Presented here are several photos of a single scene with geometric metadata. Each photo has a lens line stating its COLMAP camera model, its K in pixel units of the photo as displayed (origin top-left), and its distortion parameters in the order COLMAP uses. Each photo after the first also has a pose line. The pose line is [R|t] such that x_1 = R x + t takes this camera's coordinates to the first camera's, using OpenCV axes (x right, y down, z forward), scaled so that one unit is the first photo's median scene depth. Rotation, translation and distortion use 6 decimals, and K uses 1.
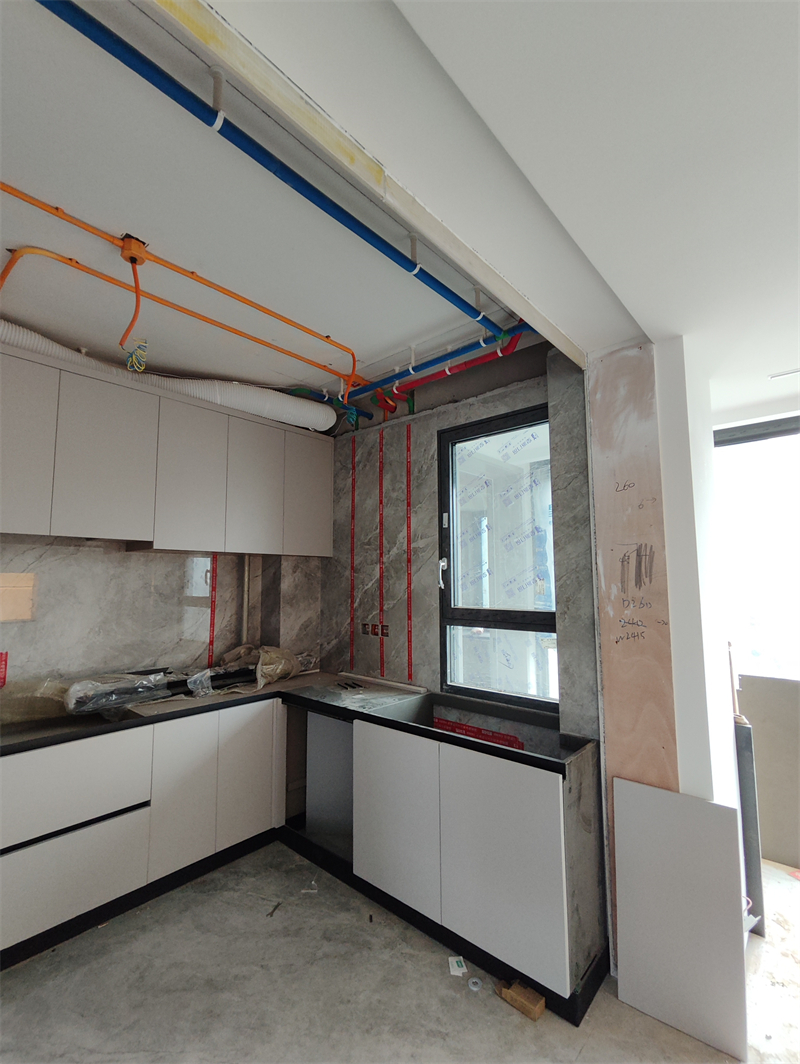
lens RADIAL K [[484.9, 0, 384.1], [0, 484.9, 534.7], [0, 0, 1]] dist [-0.000033, 0.001016]
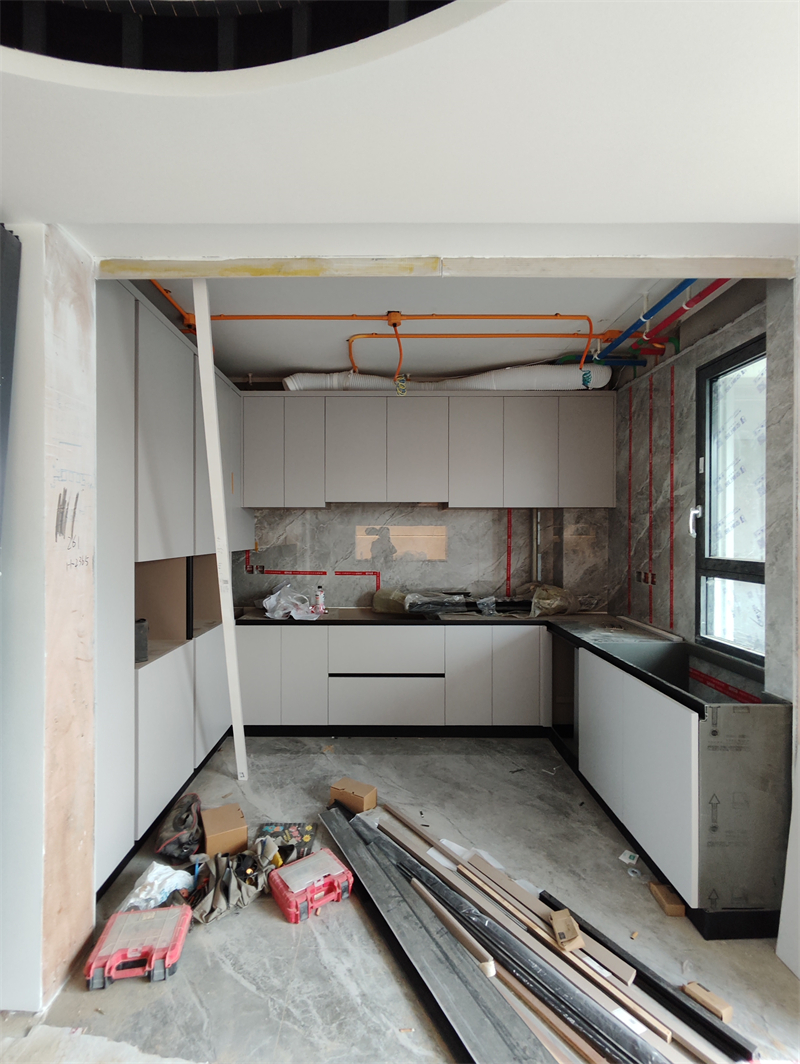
lens RADIAL K [[484.9, 0, 384.1], [0, 484.9, 534.7], [0, 0, 1]] dist [-0.000033, 0.001016]
pose [[0.675958, 0.005630, -0.736919, 0.402646], [0.067064, 0.995352, 0.069121, -0.002134], [0.733883, -0.096143, 0.672438, -0.093510]]
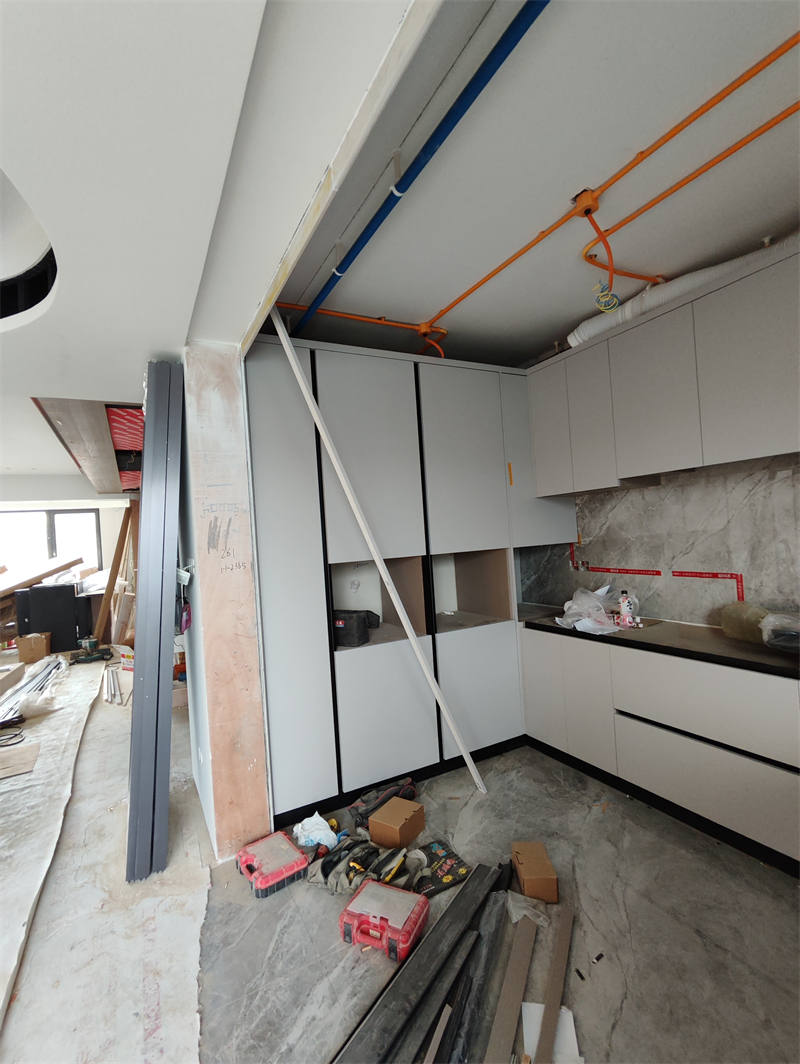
lens RADIAL K [[481.7, 0, 383.9], [0, 481.7, 533.8], [0, 0, 1]] dist [0.001301, 0.000855]
pose [[-0.340799, 0.019790, -0.939928, 0.410069], [0.154294, 0.987399, -0.035154, 0.058815], [0.927389, -0.157005, -0.339558, 0.540219]]
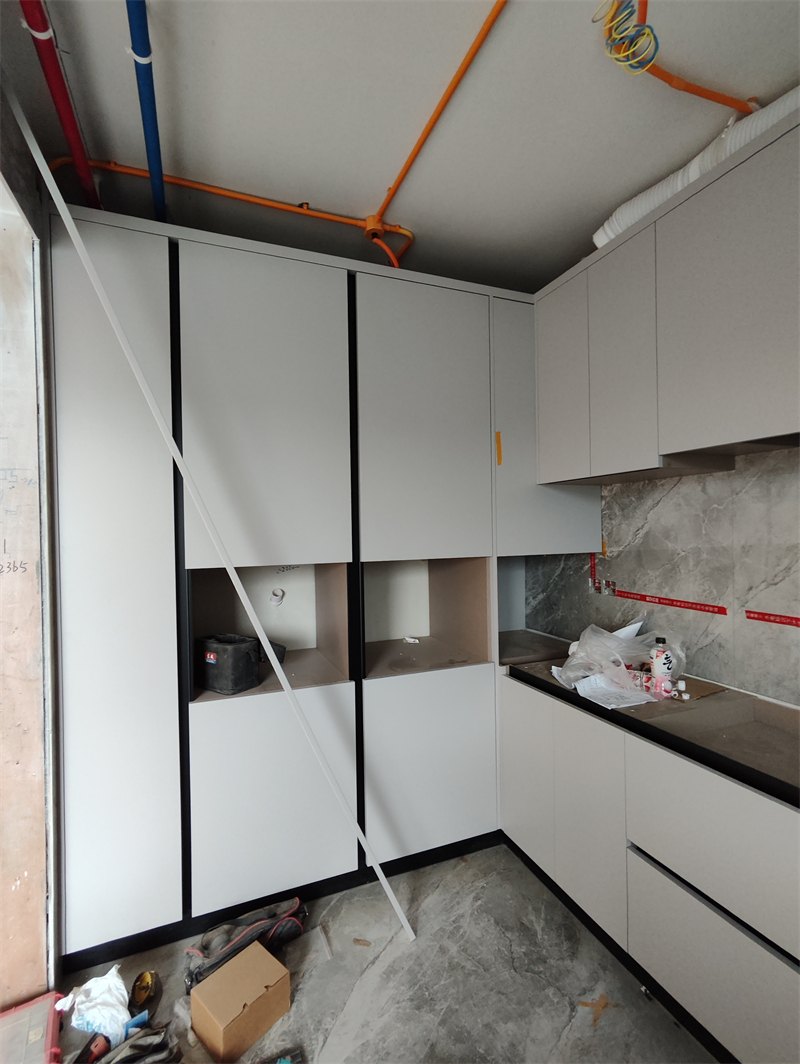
lens RADIAL K [[481.7, 0, 383.9], [0, 481.7, 533.8], [0, 0, 1]] dist [0.001301, 0.000855]
pose [[-0.440531, 0.017110, -0.897574, 0.017583], [0.103739, 0.994091, -0.031965, 0.067710], [0.891723, -0.107195, -0.439703, 0.612462]]
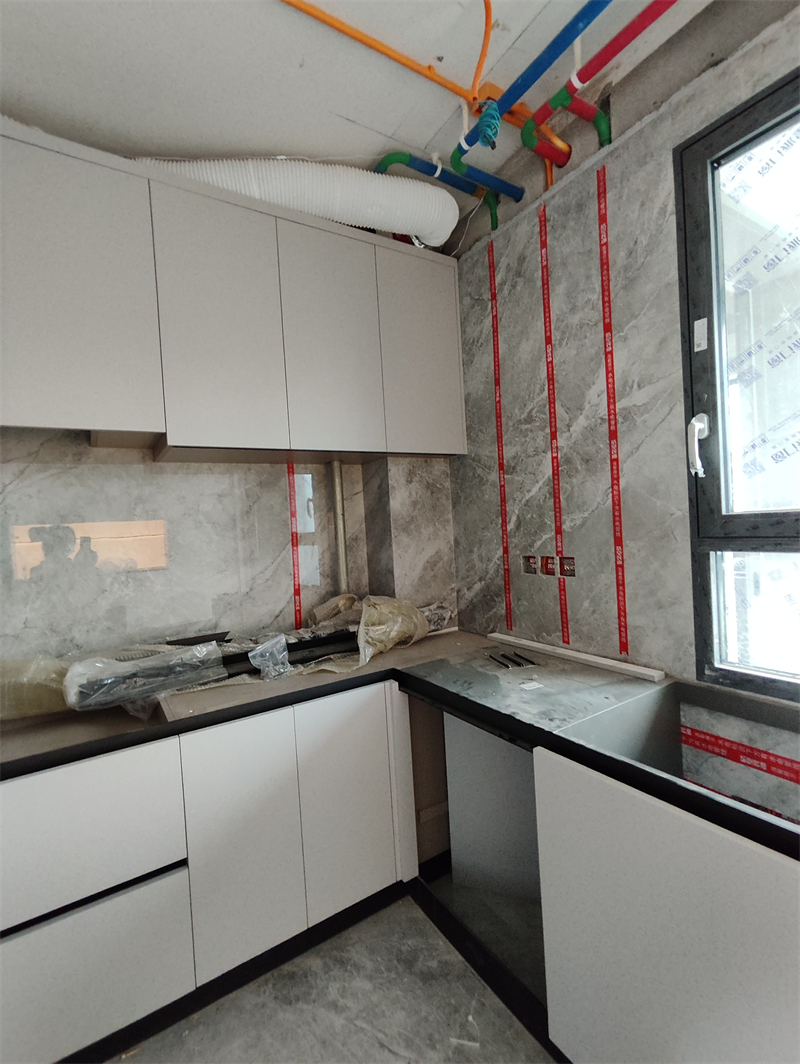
lens RADIAL K [[484.9, 0, 384.1], [0, 484.9, 534.7], [0, 0, 1]] dist [-0.000033, 0.001016]
pose [[0.960692, -0.050180, -0.273044, -0.052707], [0.083741, 0.990096, 0.112680, 0.084877], [0.264686, -0.131116, 0.955380, 0.434633]]
